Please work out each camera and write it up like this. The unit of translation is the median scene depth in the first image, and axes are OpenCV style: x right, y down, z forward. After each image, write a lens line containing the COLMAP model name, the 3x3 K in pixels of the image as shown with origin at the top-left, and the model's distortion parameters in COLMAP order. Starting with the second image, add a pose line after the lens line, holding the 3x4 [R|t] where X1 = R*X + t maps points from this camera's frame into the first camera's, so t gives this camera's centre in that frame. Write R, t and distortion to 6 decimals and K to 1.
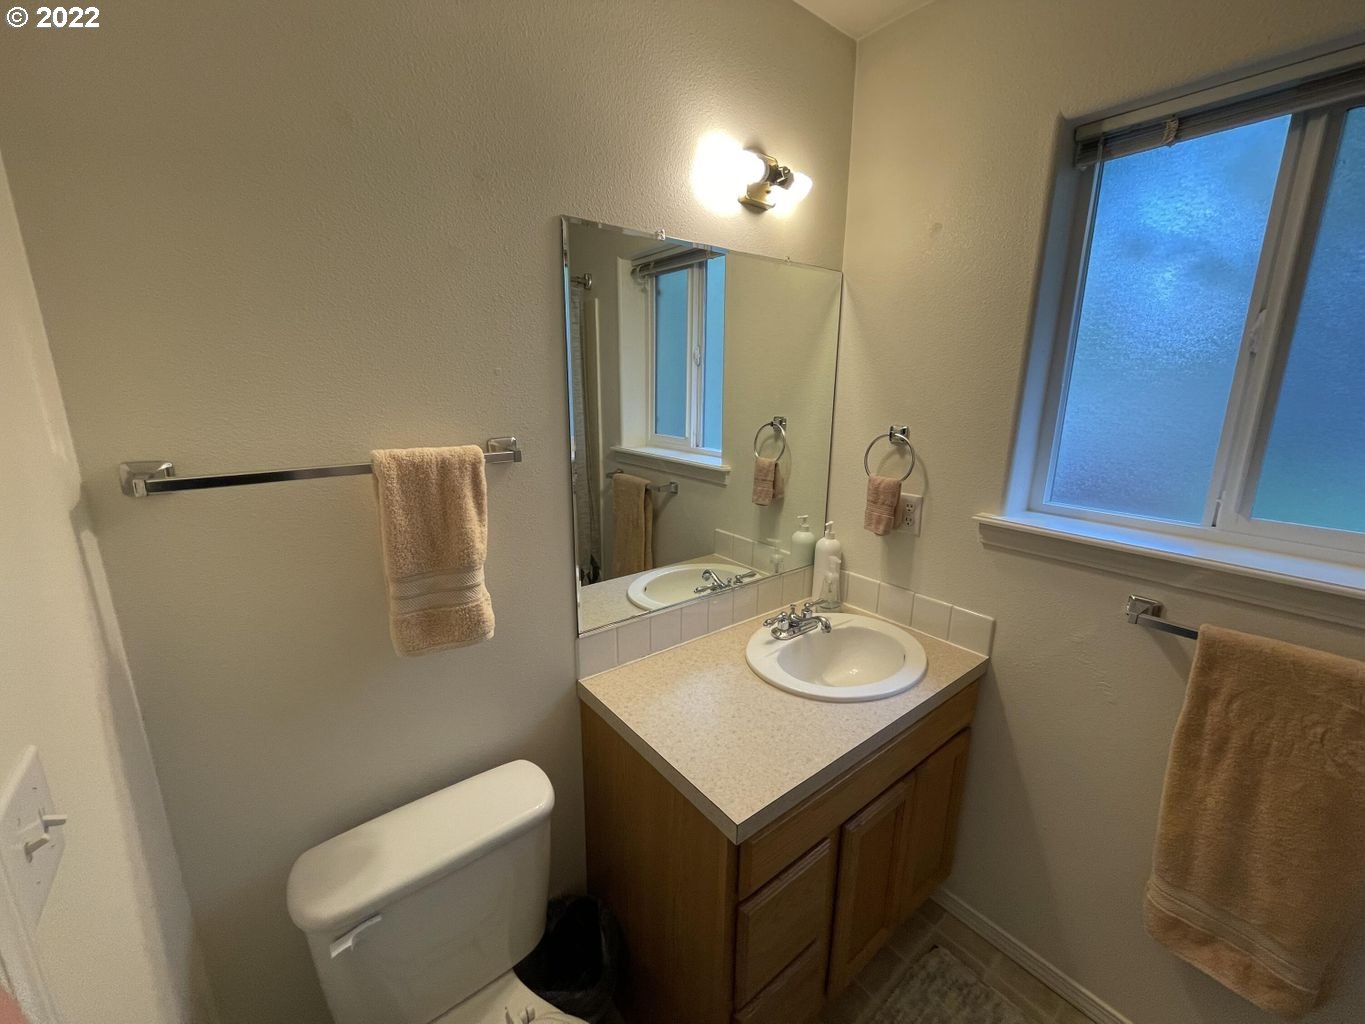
lens RADIAL K [[553.5, 0, 677.9], [0, 553.5, 509.4], [0, 0, 1]] dist [-0.001040, -0.000582]
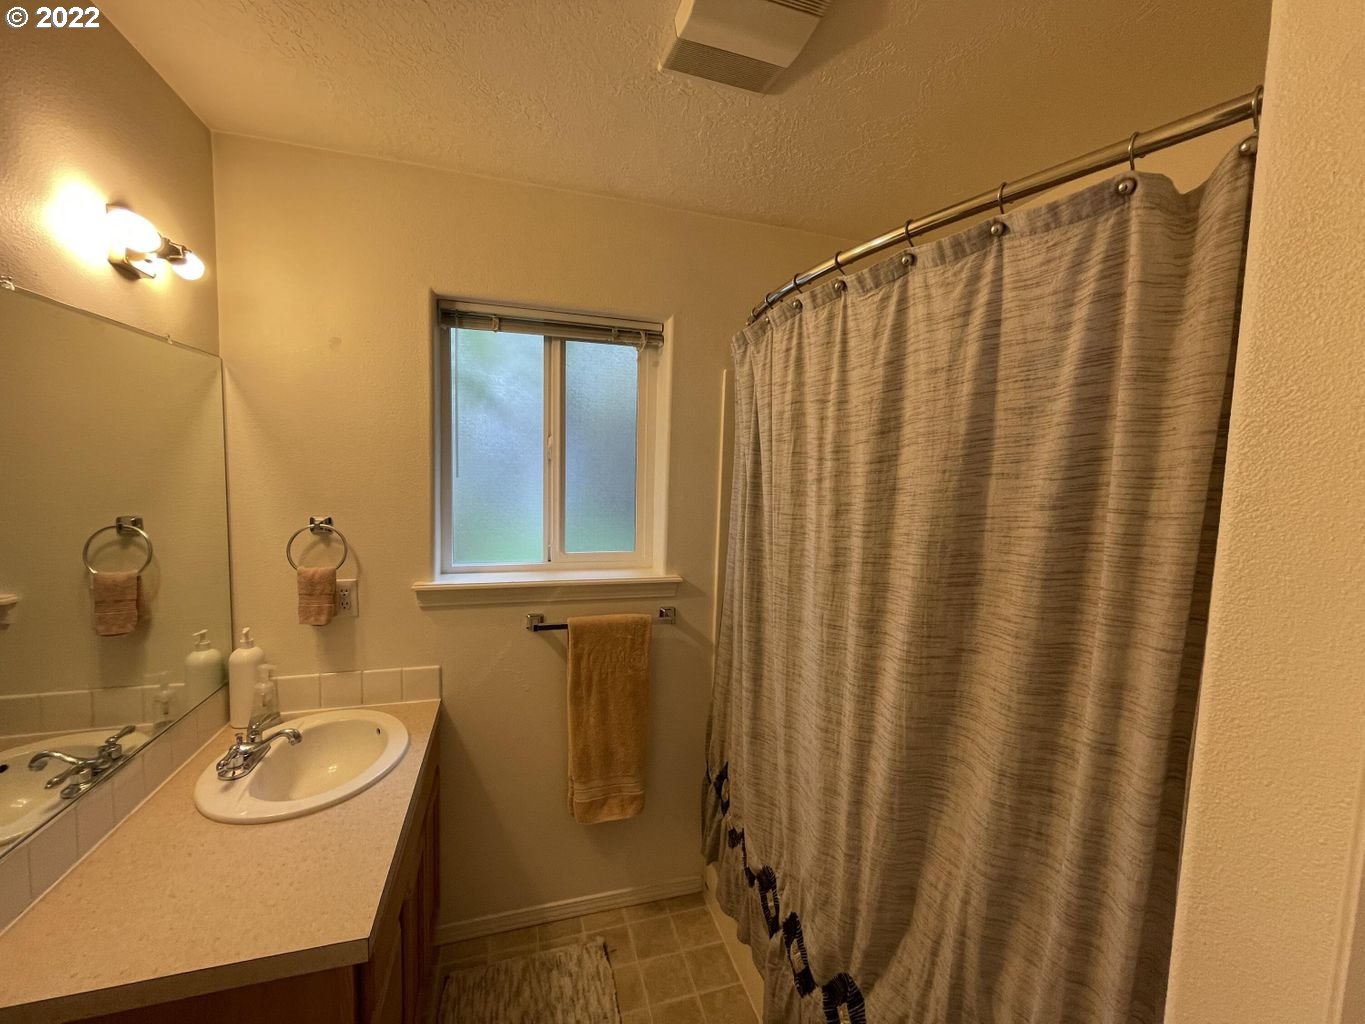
lens RADIAL K [[553.5, 0, 688.4], [0, 553.5, 510.3], [0, 0, 1]] dist [-0.001040, -0.000582]
pose [[0.353645, -0.075517, 0.932326, -0.324648], [0.189804, 0.981793, 0.007529, -0.040982], [-0.915920, 0.174296, 0.361540, -0.001291]]
